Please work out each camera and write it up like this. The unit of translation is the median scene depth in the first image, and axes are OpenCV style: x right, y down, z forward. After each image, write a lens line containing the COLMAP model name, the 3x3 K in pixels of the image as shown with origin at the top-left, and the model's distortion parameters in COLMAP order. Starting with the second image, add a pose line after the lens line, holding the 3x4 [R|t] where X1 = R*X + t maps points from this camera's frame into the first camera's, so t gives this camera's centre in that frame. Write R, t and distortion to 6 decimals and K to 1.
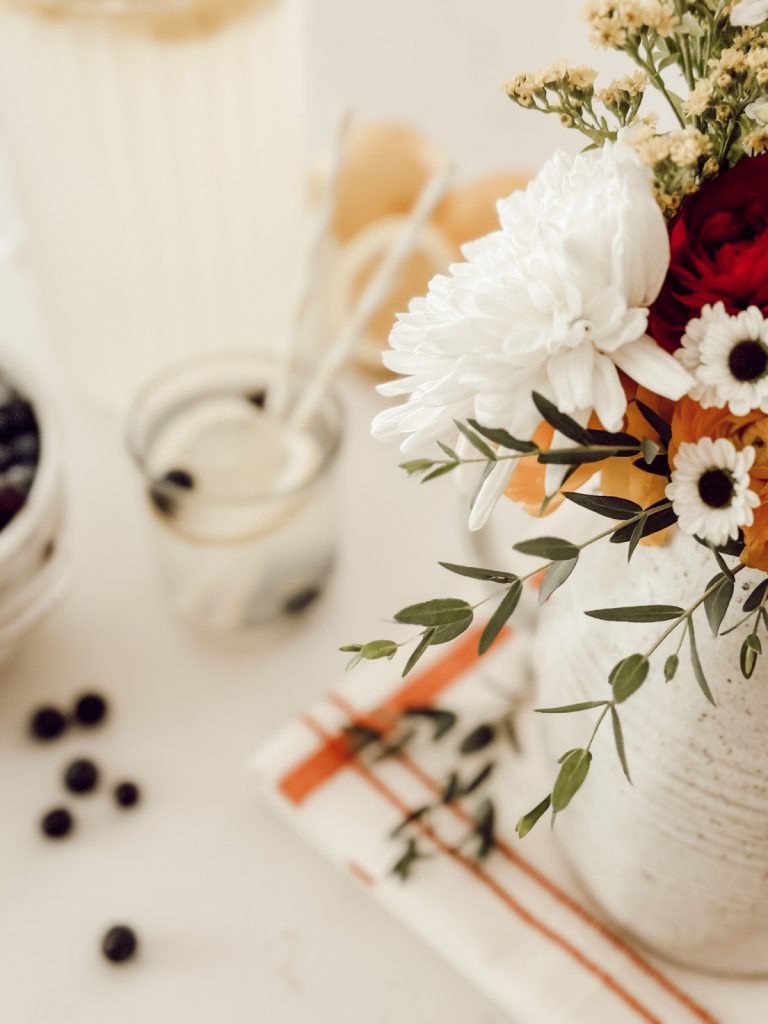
lens RADIAL K [[1429.4, 0, 384.0], [0, 1429.4, 501.9], [0, 0, 1]] dist [0.086614, -0.042458]
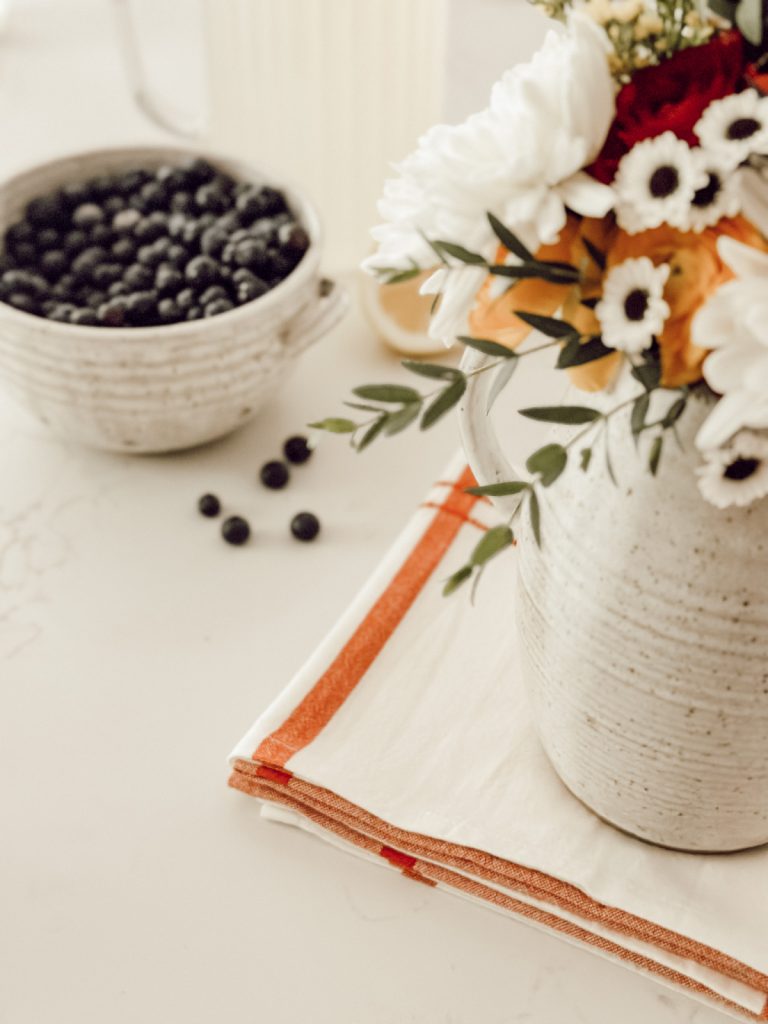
lens RADIAL K [[1446.6, 0, 373.5], [0, 1446.6, 515.4], [0, 0, 1]] dist [0.115499, 0.044013]
pose [[0.992086, 0.087561, -0.089989, 0.136704], [-0.093951, 0.993155, -0.069406, 0.256325], [0.083295, 0.077311, 0.993521, -0.179163]]
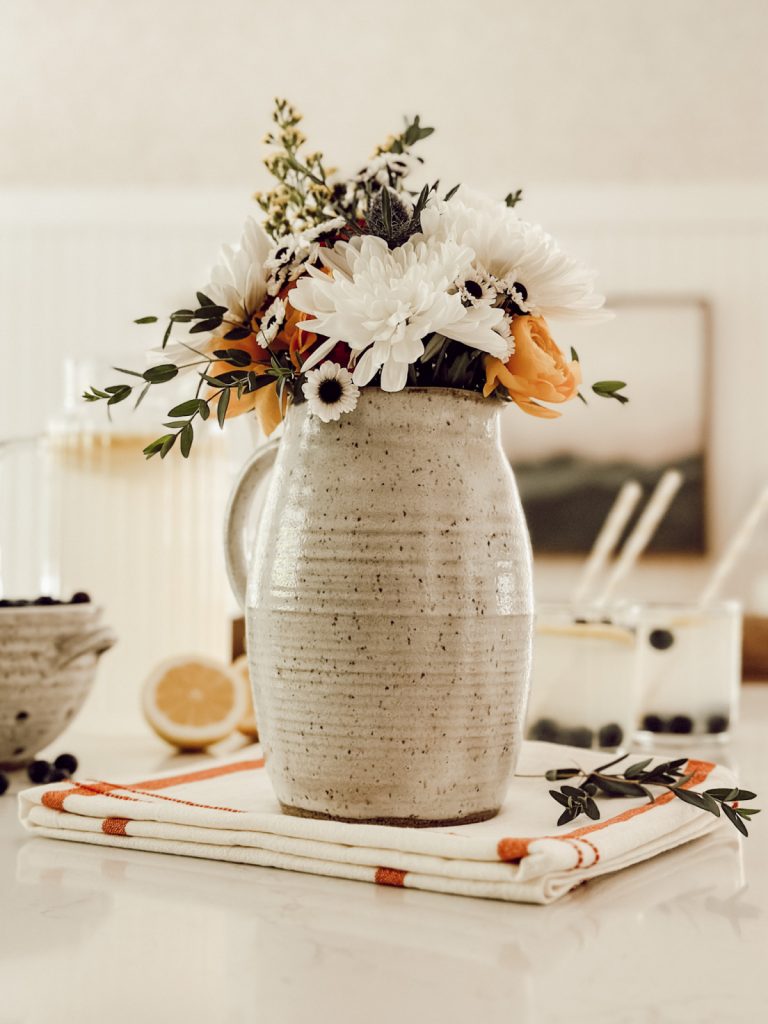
lens RADIAL K [[1446.6, 0, 373.5], [0, 1446.6, 515.4], [0, 0, 1]] dist [0.115499, 0.044013]
pose [[0.982442, -0.000649, -0.186569, 0.737463], [-0.136230, 0.680752, -0.719735, 1.607702], [0.127474, 0.732514, 0.668711, -0.160614]]
